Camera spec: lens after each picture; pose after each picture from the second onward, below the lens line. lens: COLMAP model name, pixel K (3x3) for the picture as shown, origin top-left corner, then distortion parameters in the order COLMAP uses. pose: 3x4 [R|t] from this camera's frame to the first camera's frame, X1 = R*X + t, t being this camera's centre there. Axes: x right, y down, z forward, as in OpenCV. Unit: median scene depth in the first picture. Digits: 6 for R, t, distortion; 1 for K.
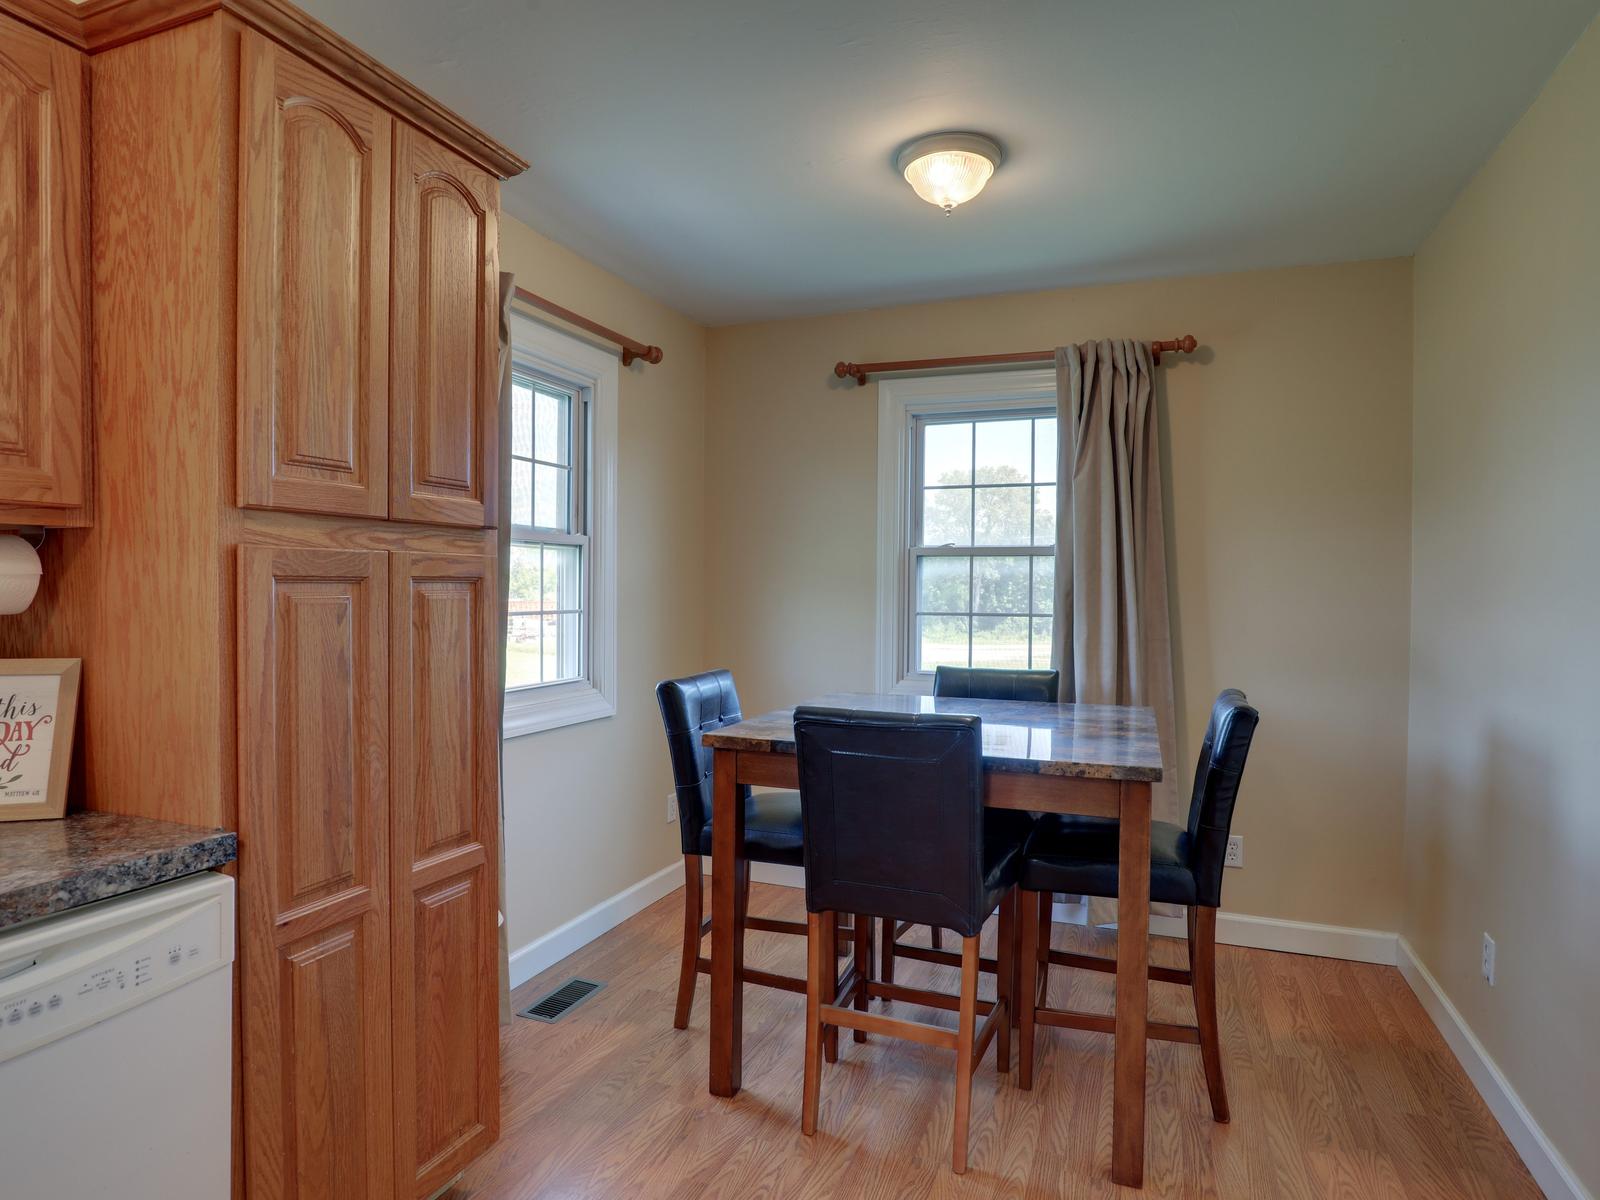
lens RADIAL K [[899.5, 0, 801.2], [0, 899.5, 599.4], [0, 0, 1]] dist [-0.022598, 0.001076]
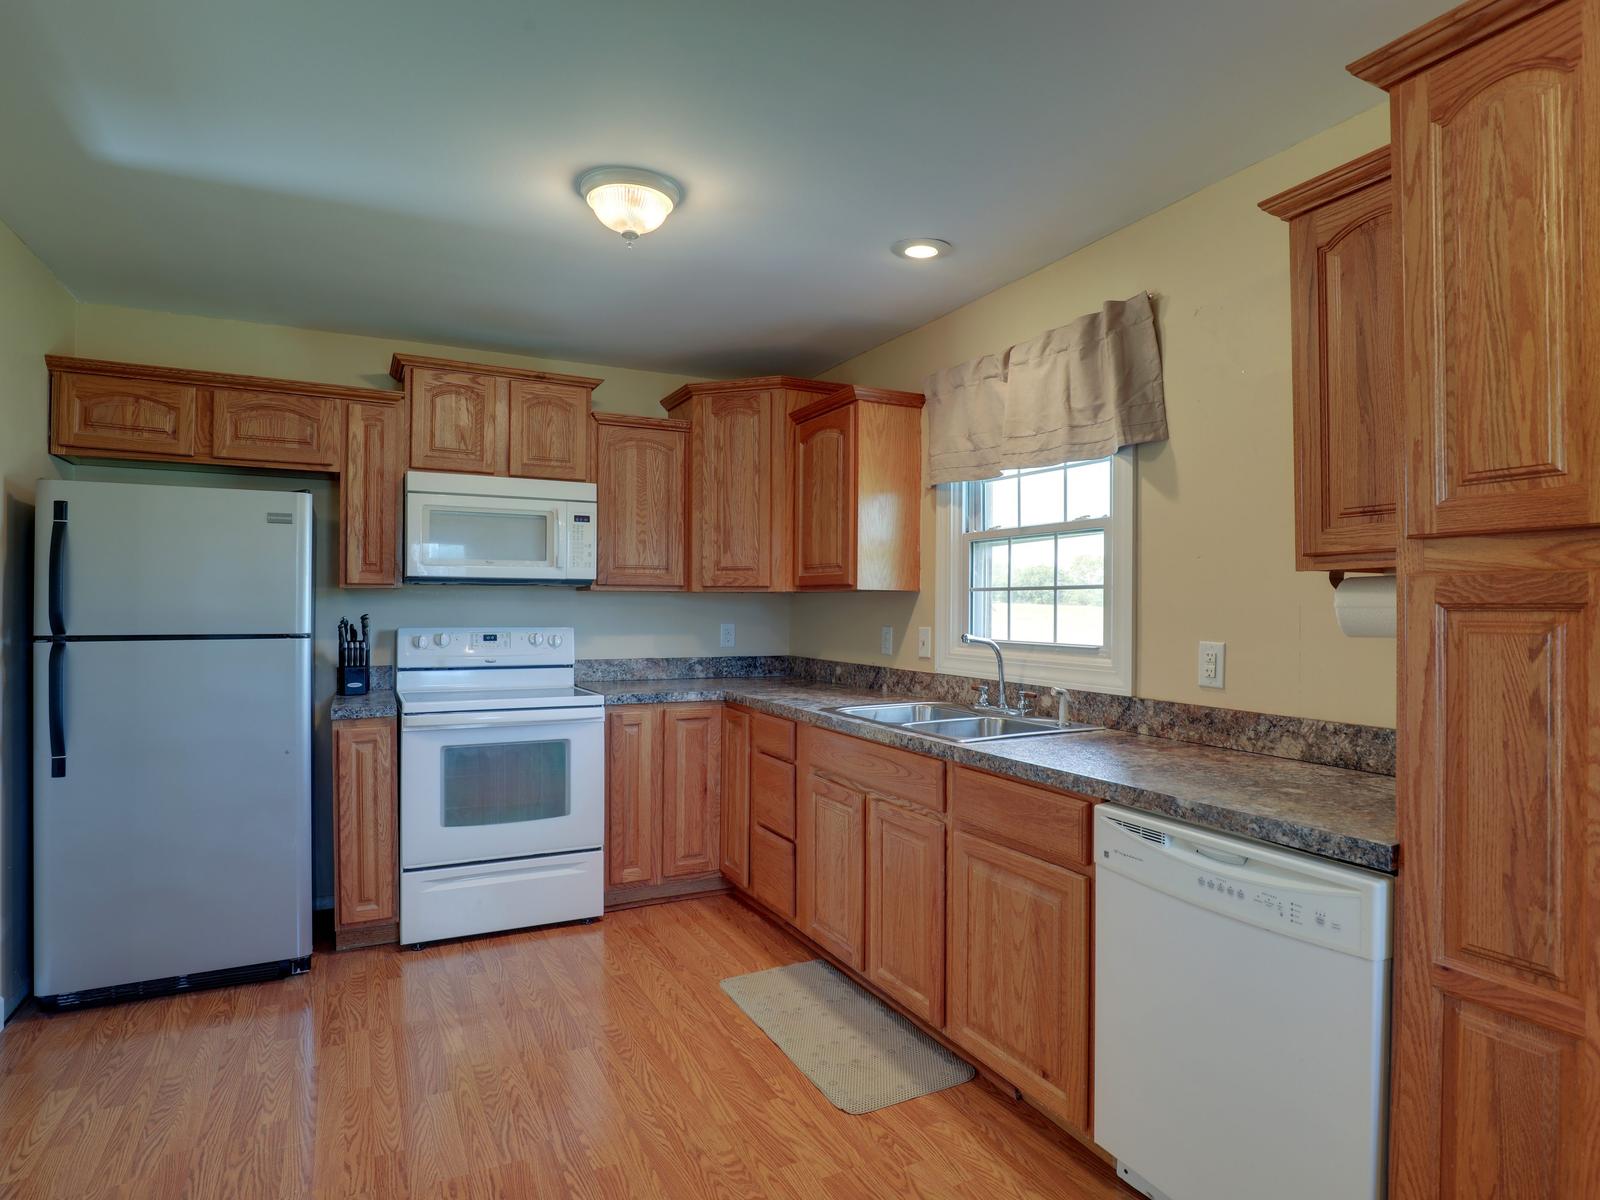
lens RADIAL K [[899.5, 0, 801.0], [0, 899.5, 604.1], [0, 0, 1]] dist [-0.022598, 0.001076]
pose [[-0.664993, -0.016226, -0.746673, 0.596314], [-0.021510, 0.999765, -0.002569, -0.008463], [0.746539, 0.014353, -0.665186, 1.113561]]
